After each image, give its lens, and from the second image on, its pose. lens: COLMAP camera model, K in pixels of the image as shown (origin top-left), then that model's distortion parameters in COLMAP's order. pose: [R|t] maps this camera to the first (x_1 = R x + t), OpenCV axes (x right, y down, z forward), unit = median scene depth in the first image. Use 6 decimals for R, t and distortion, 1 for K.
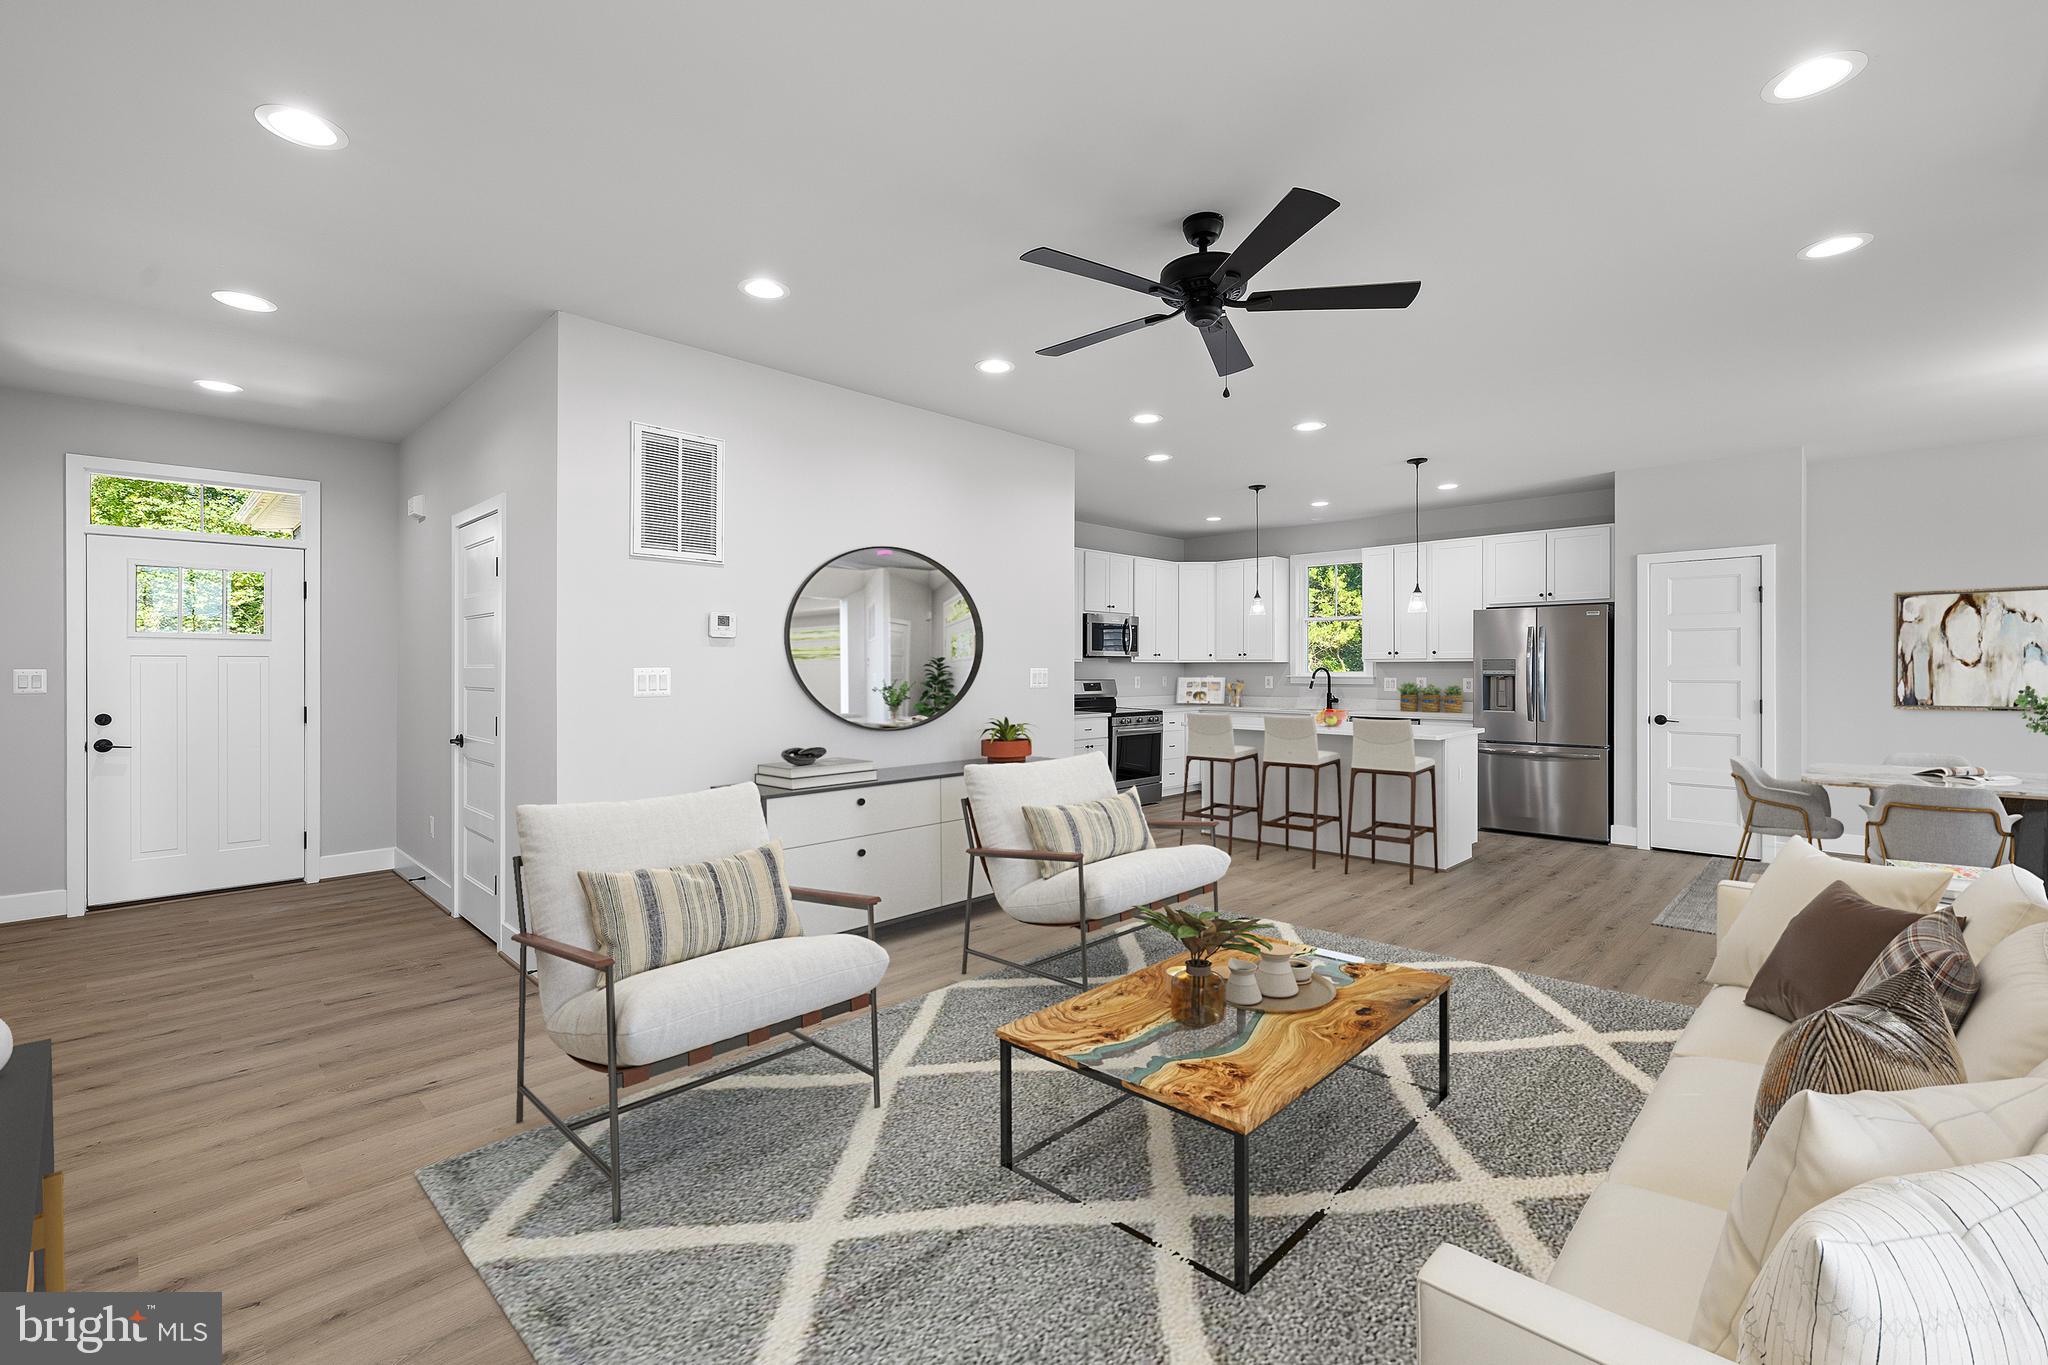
lens RADIAL K [[849.4, 0, 1019.1], [0, 849.4, 671.7], [0, 0, 1]] dist [-0.002253, -0.000059]
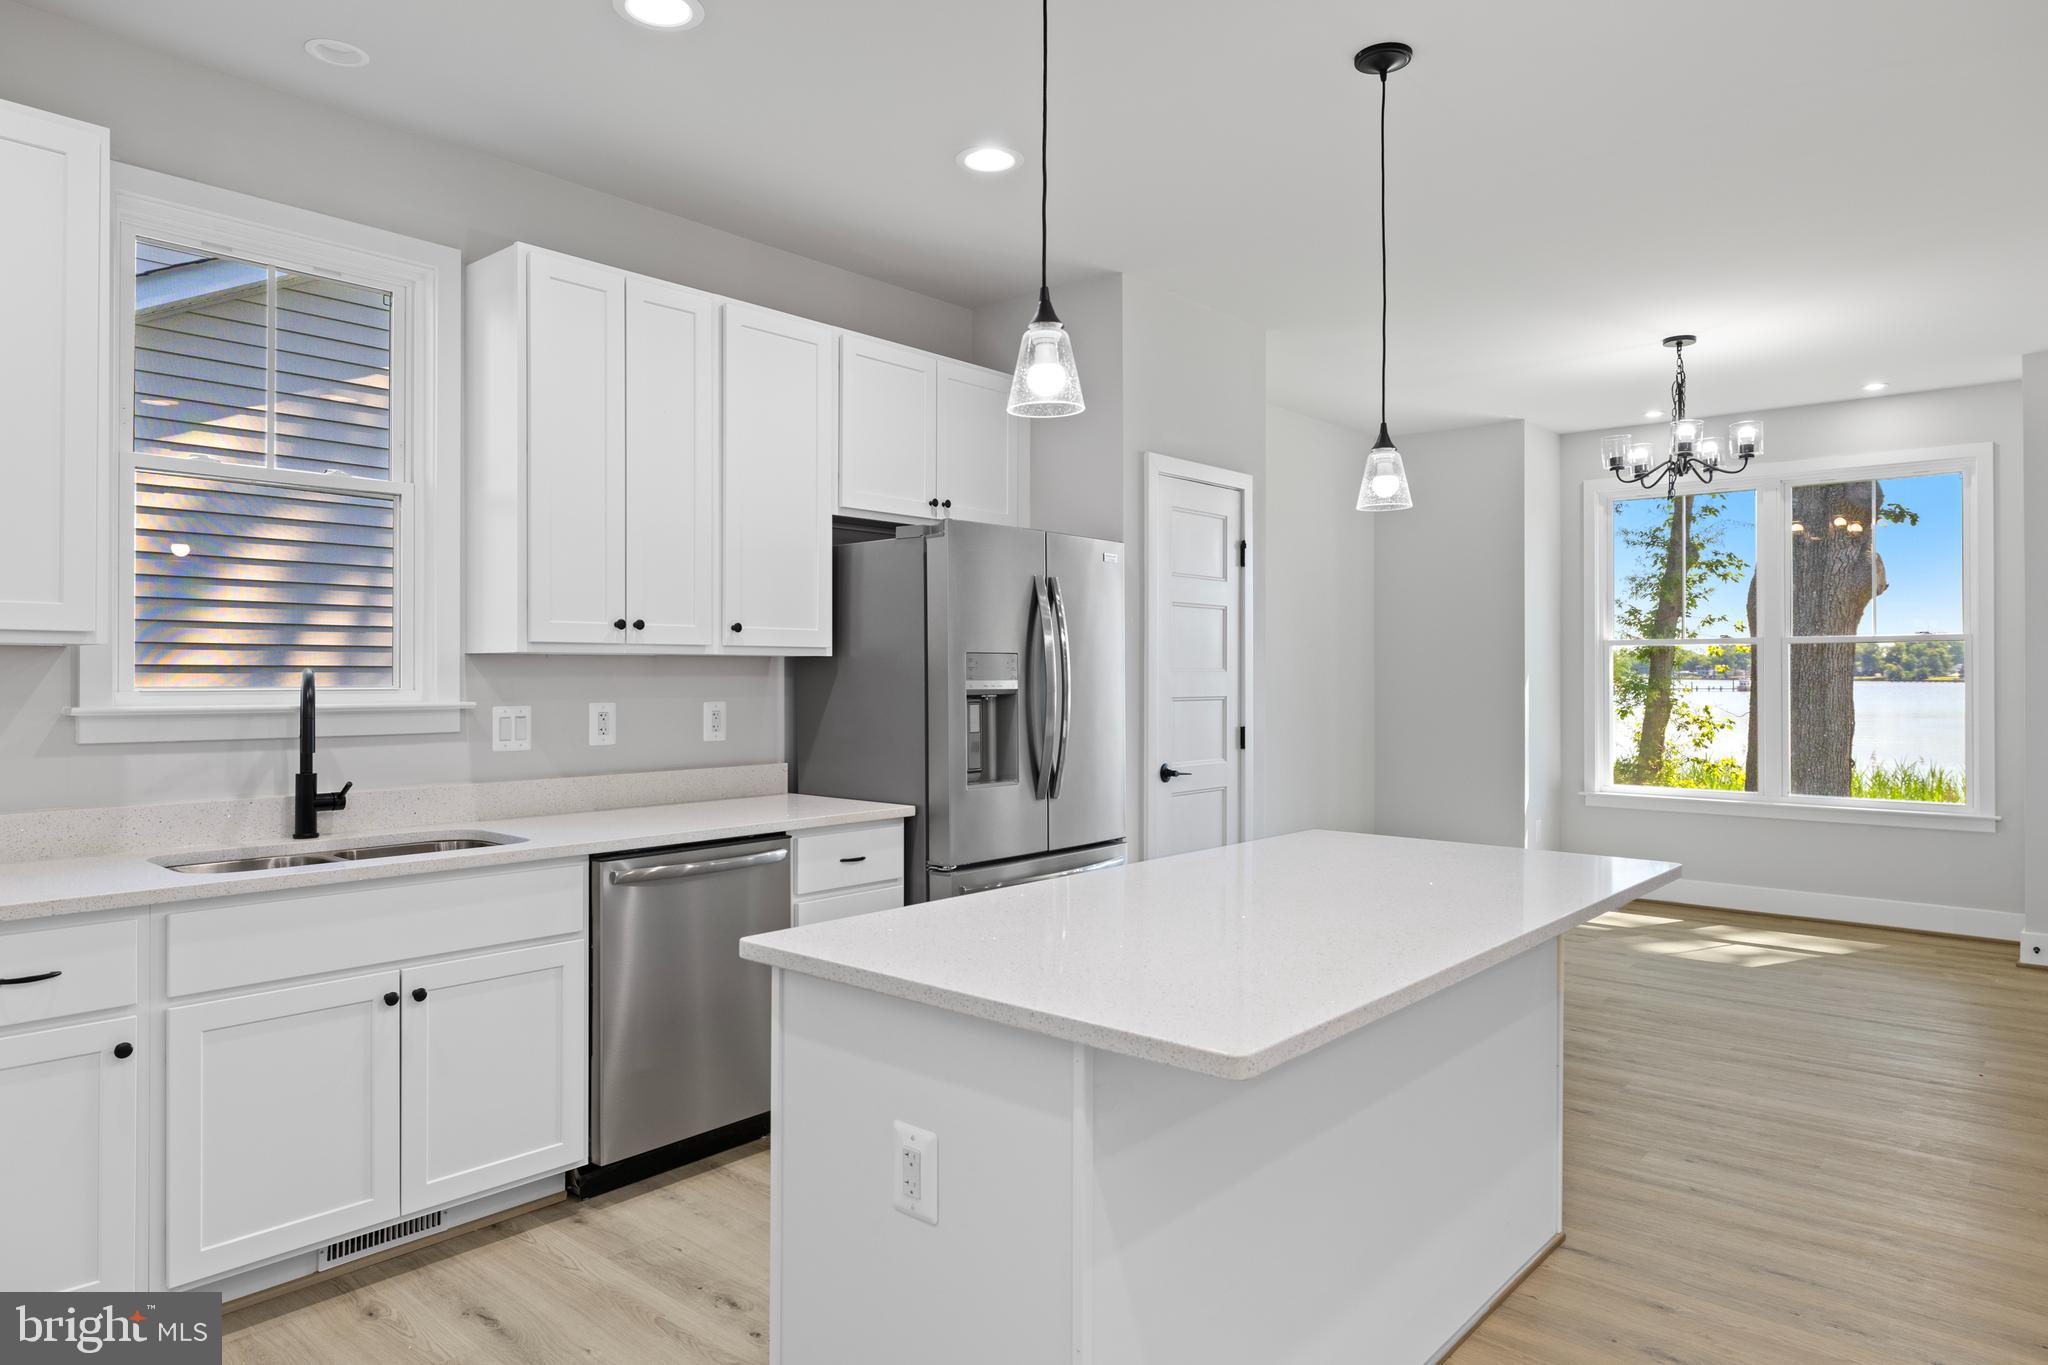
lens RADIAL K [[1249.5, 0, 1003.9], [0, 1249.5, 673.7], [0, 0, 1]] dist [-0.007830, -0.000259]
pose [[-0.053633, 0.002211, 0.998558, -0.012128], [0.004551, 0.999988, -0.001970, -0.003686], [-0.998550, 0.004439, -0.053643, 1.131206]]
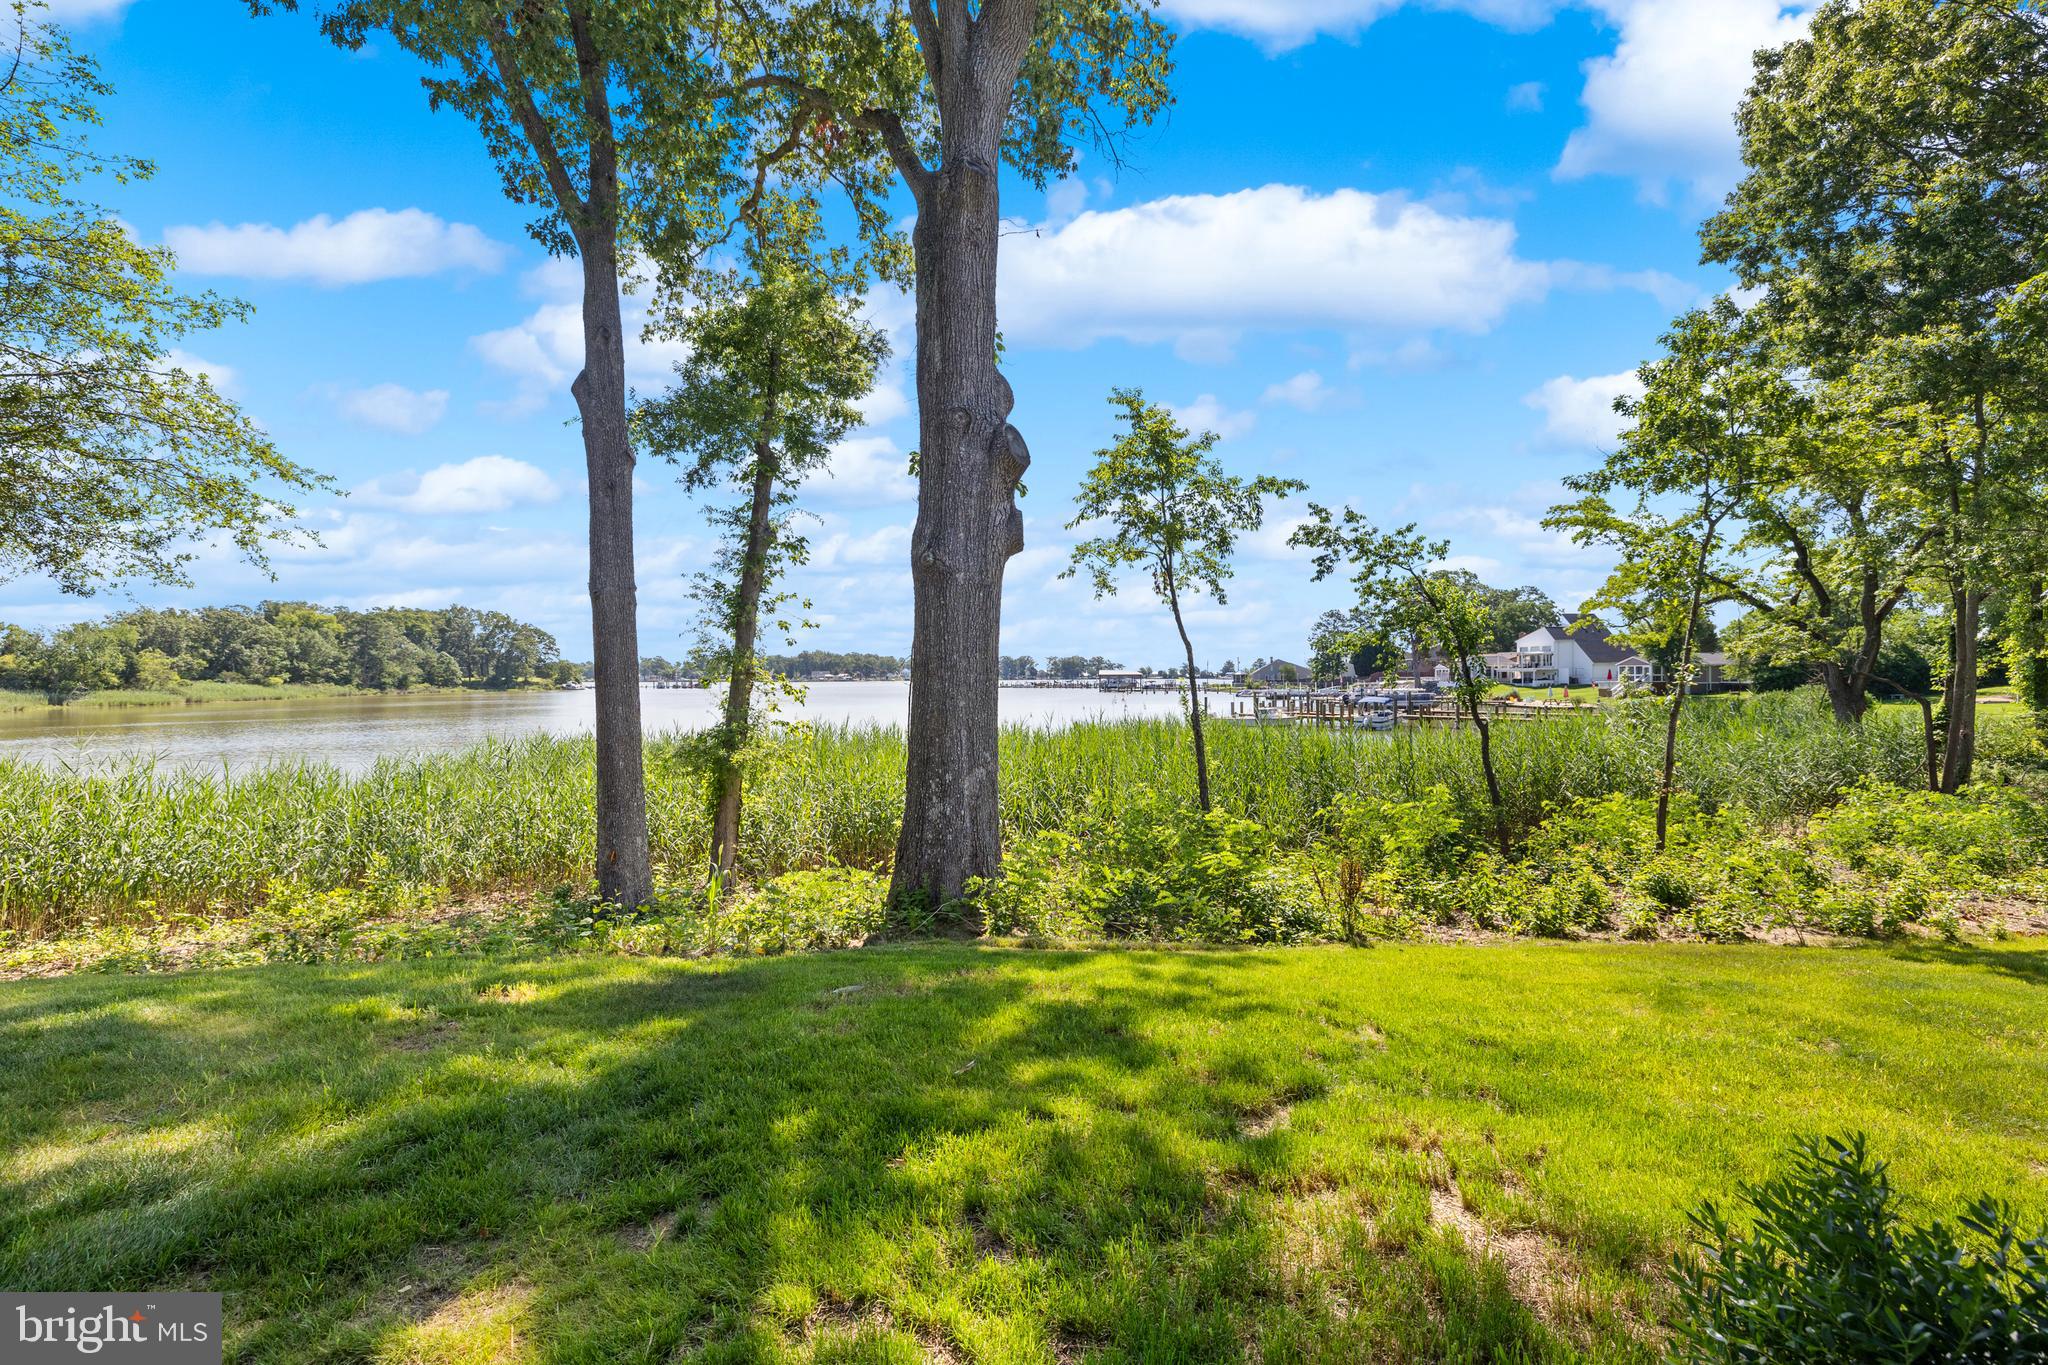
lens RADIAL K [[849.4, 0, 1013.1], [0, 849.4, 675.7], [0, 0, 1]] dist [-0.002253, -0.000059]
pose [[-0.836680, 0.007899, 0.547635, 1.288879], [0.010707, 0.999941, 0.001934, 0.094999], [-0.547588, 0.007482, -0.836715, 0.804020]]
